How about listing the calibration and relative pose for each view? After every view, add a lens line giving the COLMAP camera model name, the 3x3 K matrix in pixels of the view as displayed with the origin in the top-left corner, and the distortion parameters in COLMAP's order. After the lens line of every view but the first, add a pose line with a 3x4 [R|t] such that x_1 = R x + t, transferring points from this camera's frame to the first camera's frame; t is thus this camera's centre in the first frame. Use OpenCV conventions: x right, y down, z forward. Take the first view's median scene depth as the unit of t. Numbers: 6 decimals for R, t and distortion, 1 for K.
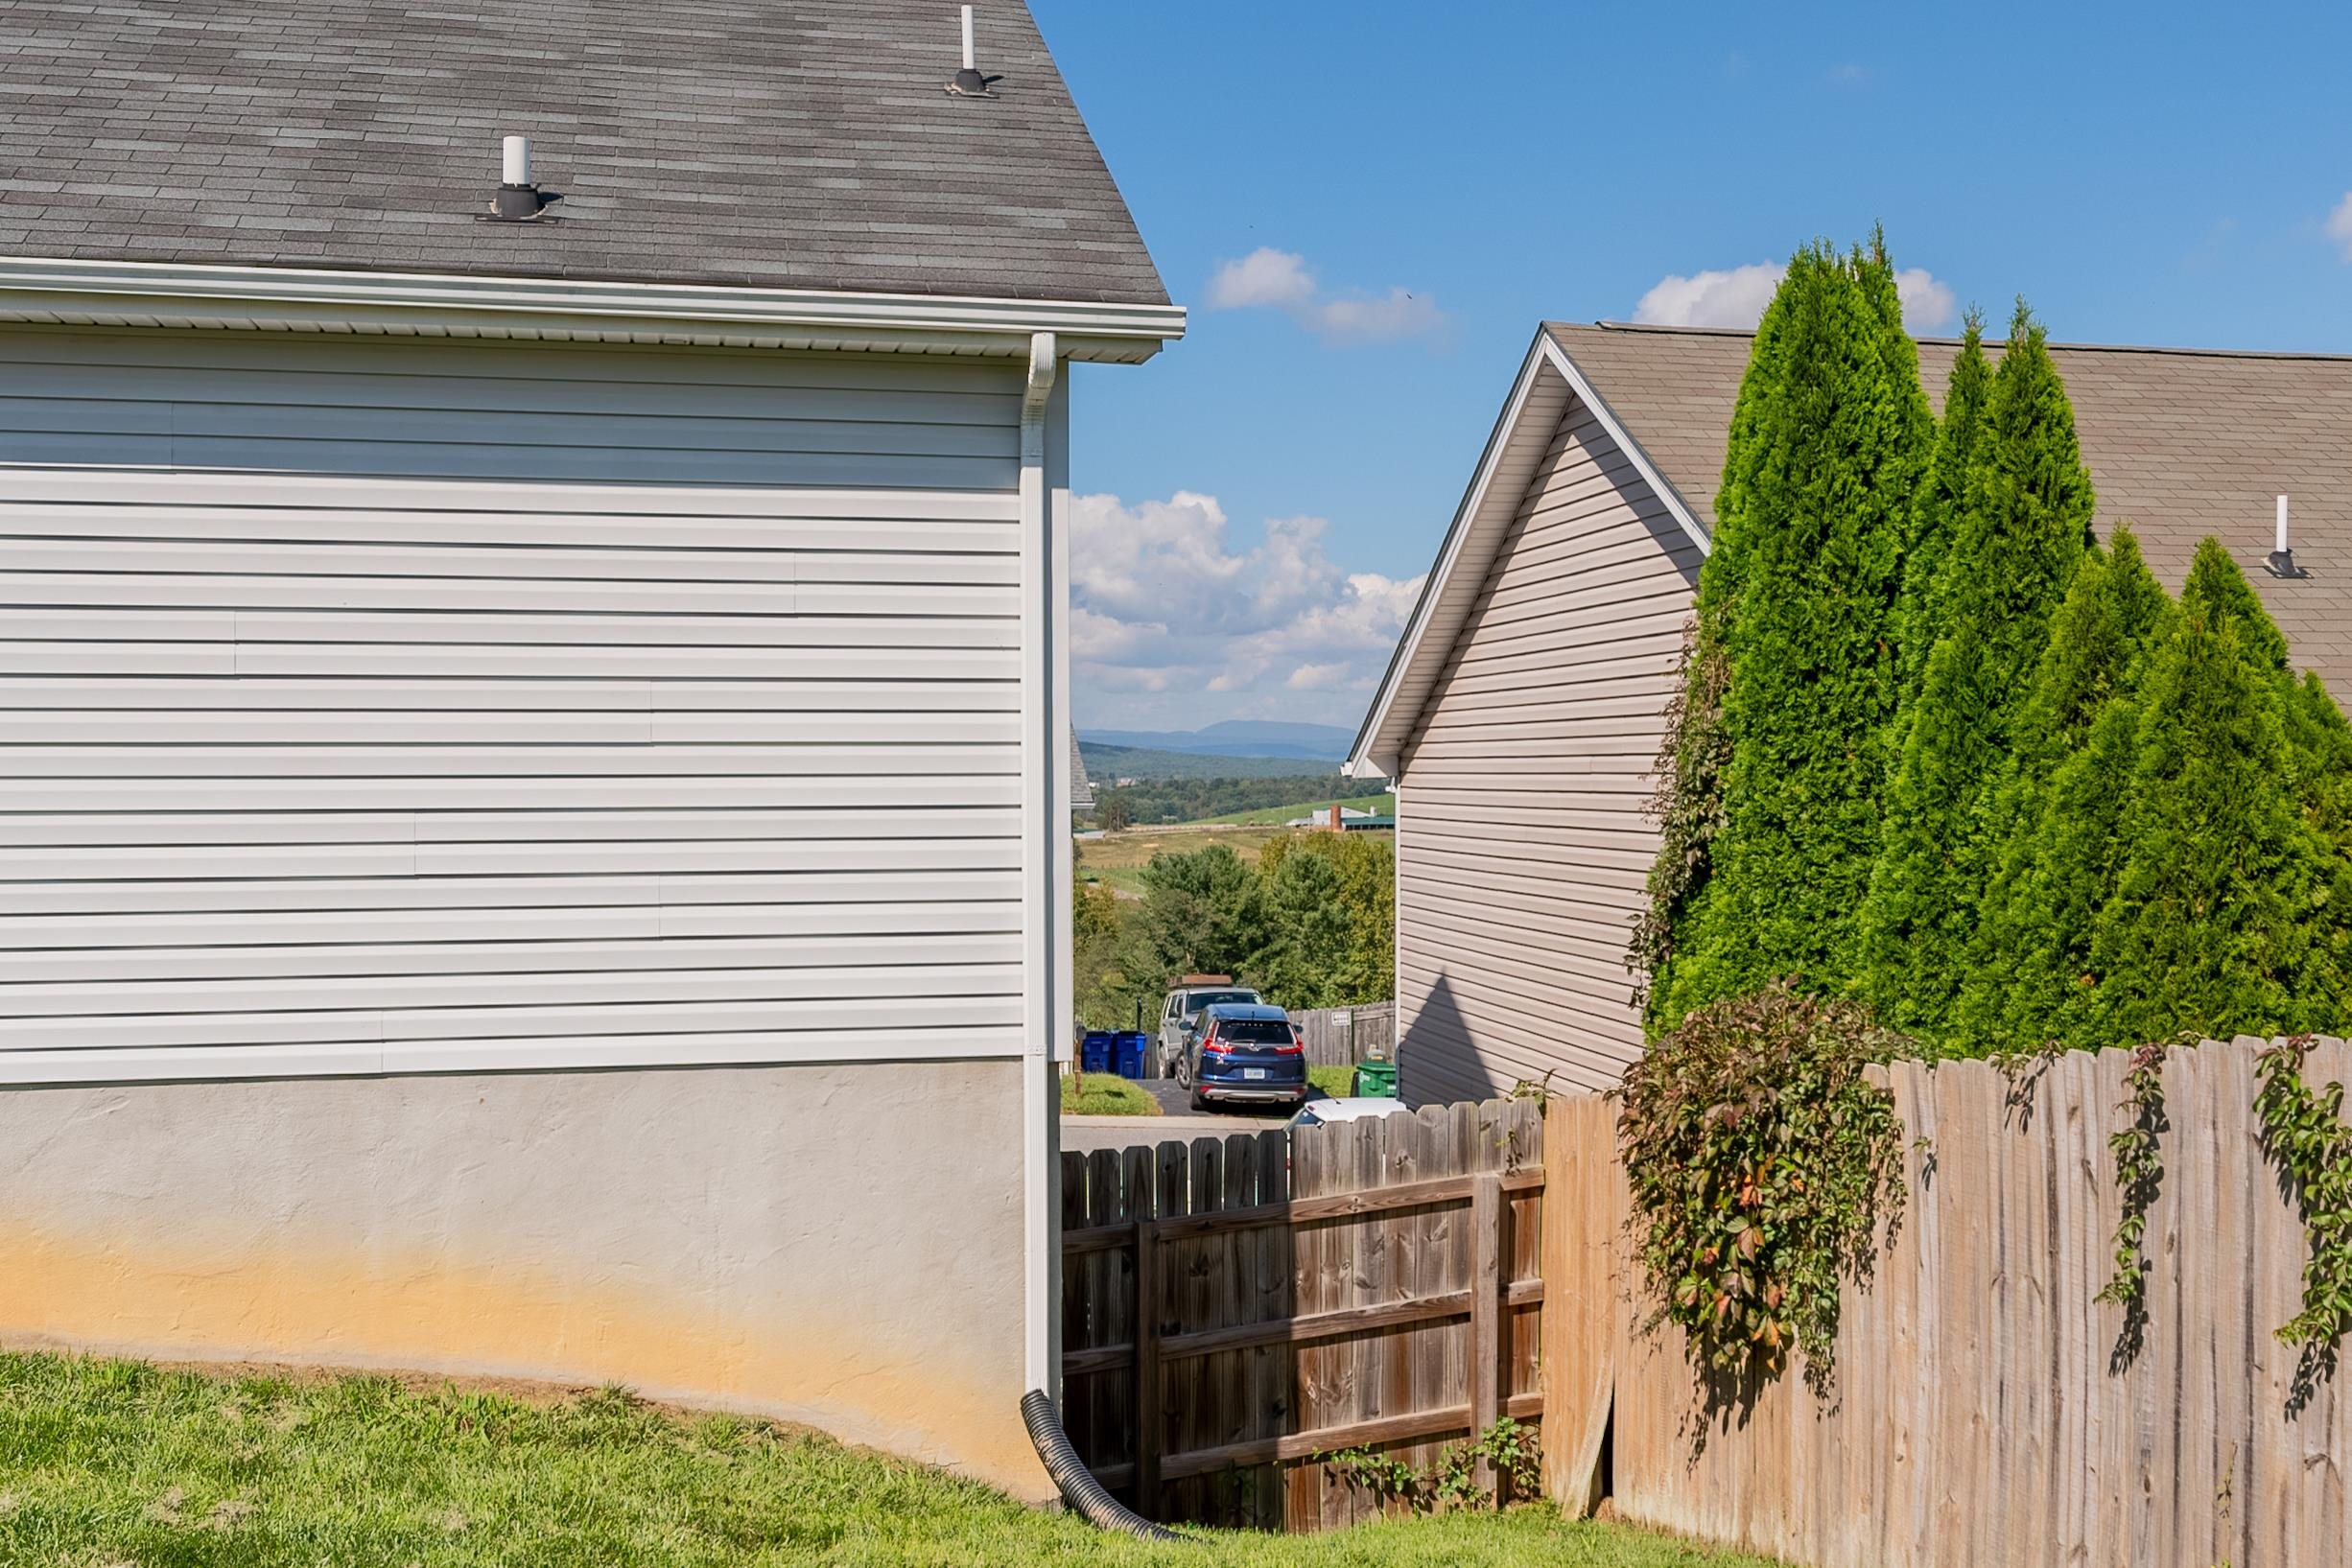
lens RADIAL K [[2359.6, 0, 1133.0], [0, 2359.6, 791.5], [0, 0, 1]] dist [-0.000017, -0.000379]
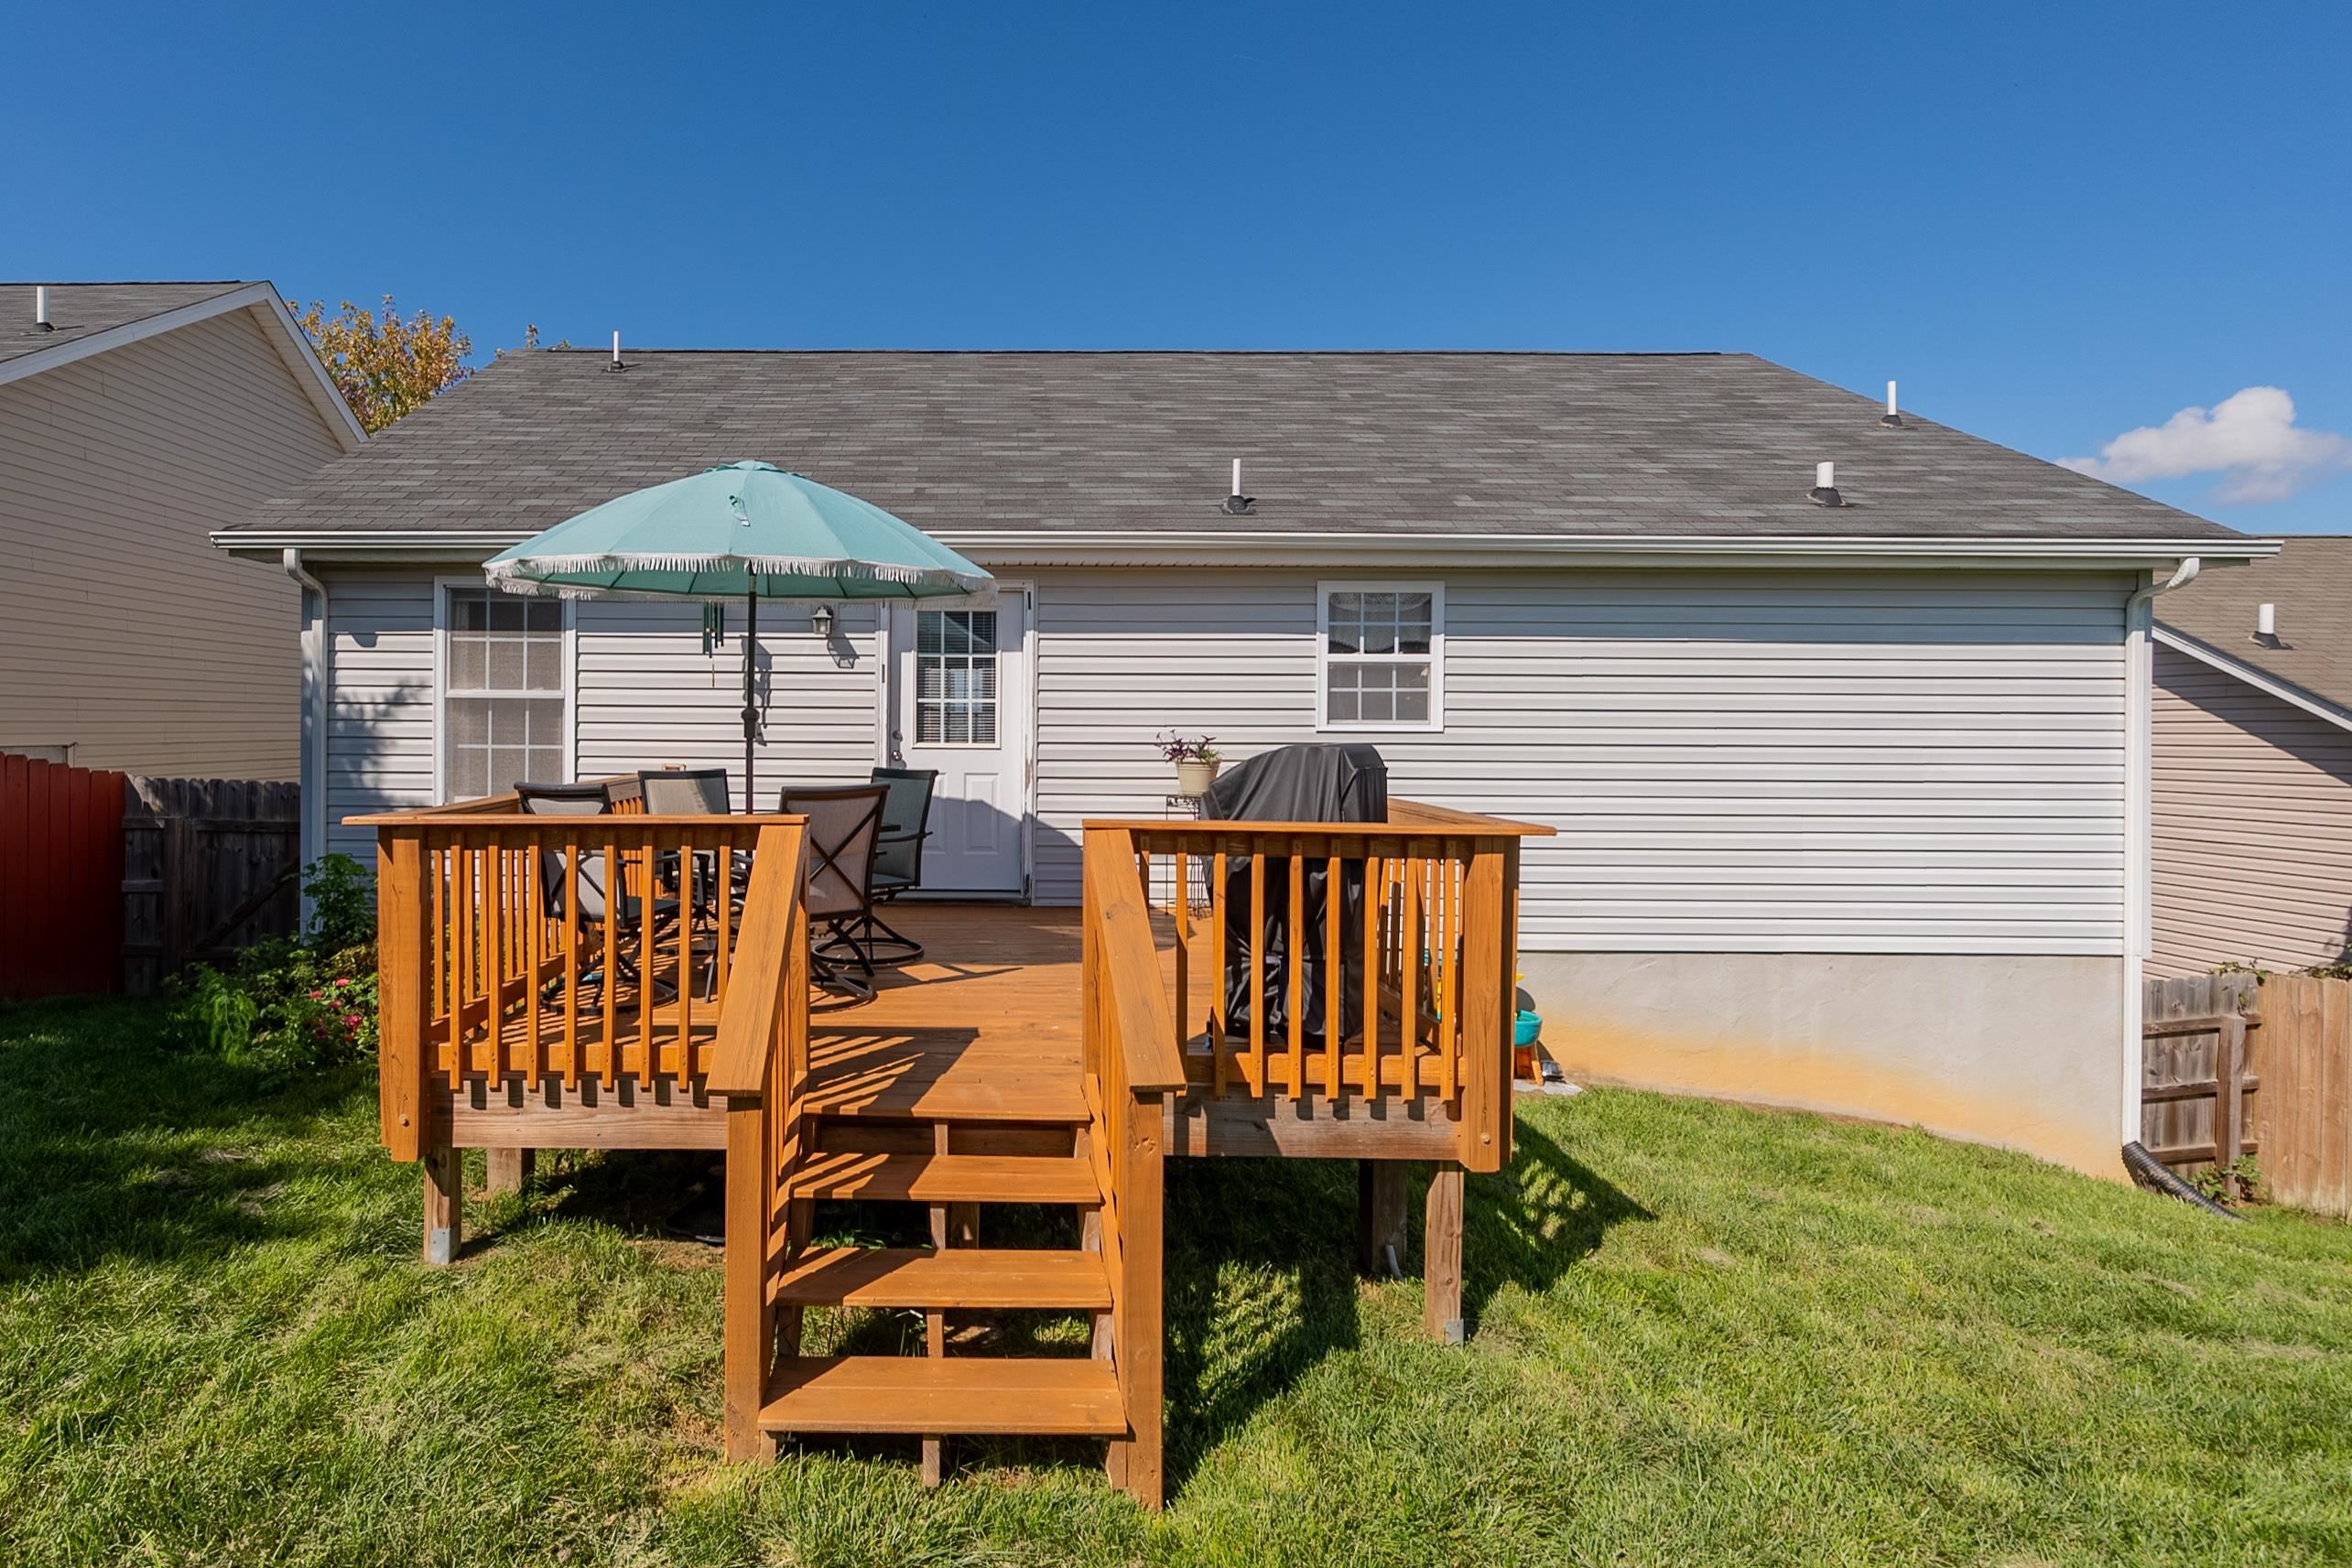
lens RADIAL K [[1048.0, 0, 990.0], [0, 1048.0, 736.3], [0, 0, 1]] dist [0.001448, -0.000029]
pose [[0.975419, 0.009418, -0.220157, -0.611931], [-0.010861, 0.999927, -0.005342, -0.035932], [0.220091, 0.007602, 0.975450, 0.018341]]
